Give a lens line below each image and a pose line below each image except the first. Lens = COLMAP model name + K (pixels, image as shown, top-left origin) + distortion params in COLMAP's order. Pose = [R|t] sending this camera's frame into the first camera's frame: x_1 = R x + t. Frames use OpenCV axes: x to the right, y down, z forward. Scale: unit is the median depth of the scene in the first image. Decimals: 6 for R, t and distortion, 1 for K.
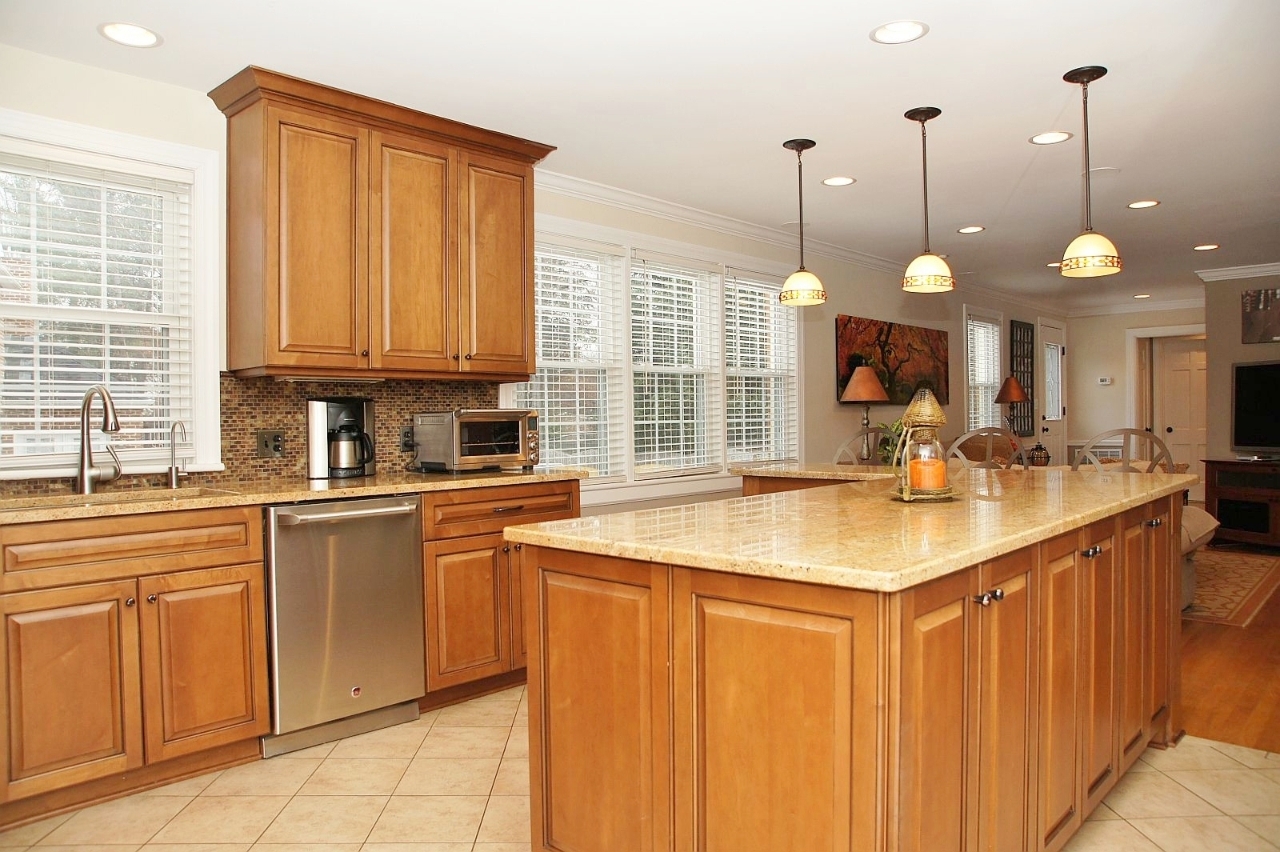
lens RADIAL K [[889.6, 0, 639.9], [0, 889.6, 426.1], [0, 0, 1]] dist [-0.077937, 0.000738]
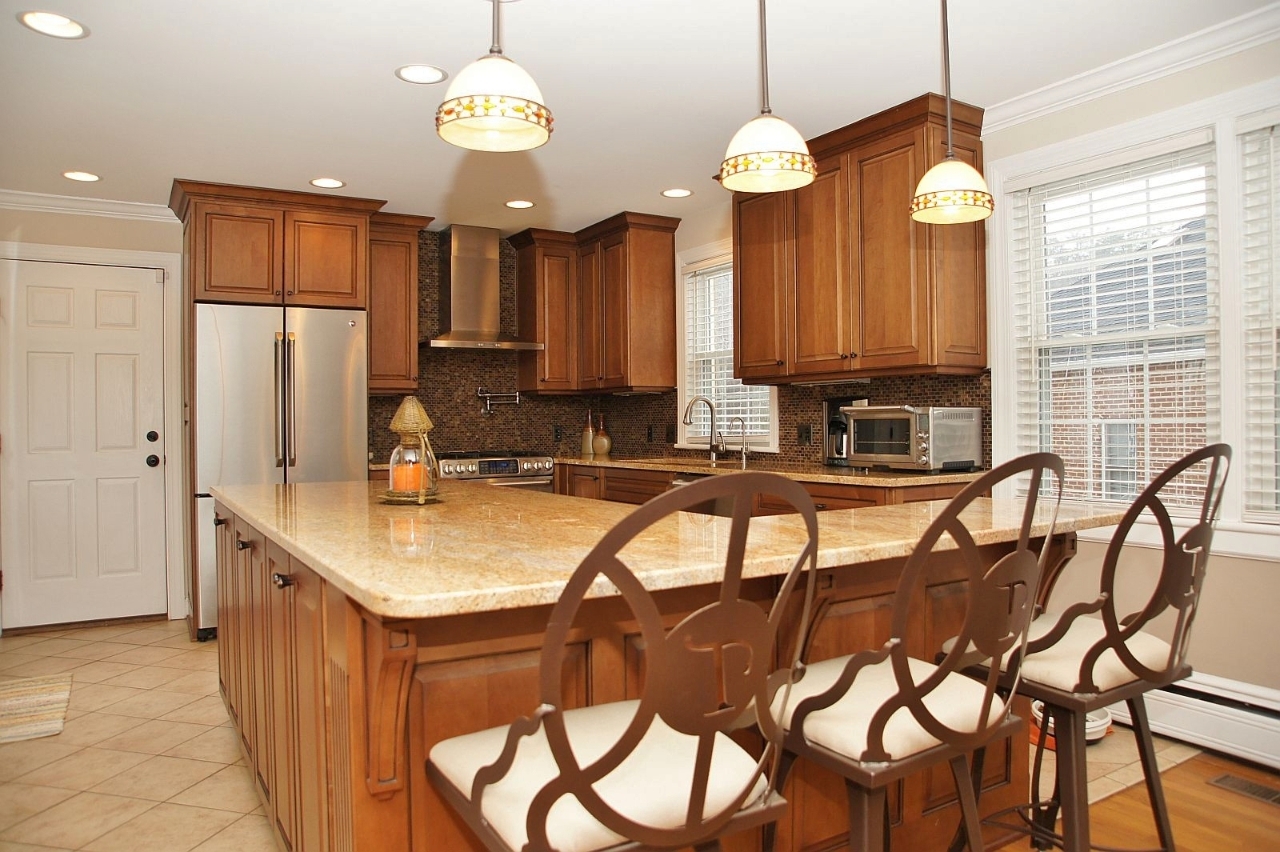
lens RADIAL K [[889.6, 0, 640.4], [0, 889.6, 428.0], [0, 0, 1]] dist [-0.077937, 0.000738]
pose [[-0.277567, 0.021291, -0.960470, 0.911006], [0.004156, 0.999772, 0.020961, -0.018570], [0.960697, 0.001826, -0.277593, 1.138853]]
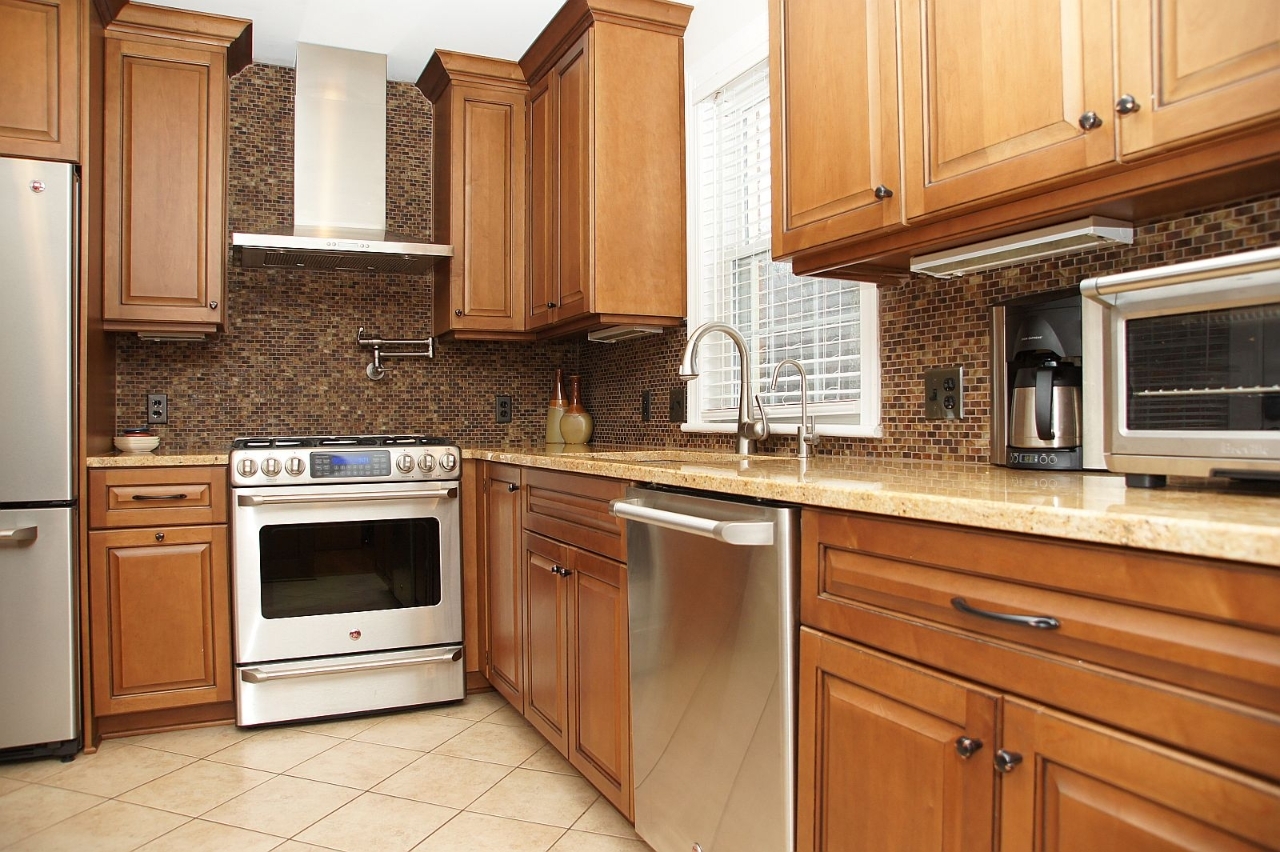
lens RADIAL K [[889.6, 0, 638.2], [0, 889.6, 416.5], [0, 0, 1]] dist [-0.077937, 0.000738]
pose [[-0.385055, 0.012547, -0.922808, 0.159125], [0.003829, 0.999921, 0.011998, 0.026811], [0.922886, 0.001086, -0.385073, 1.043366]]
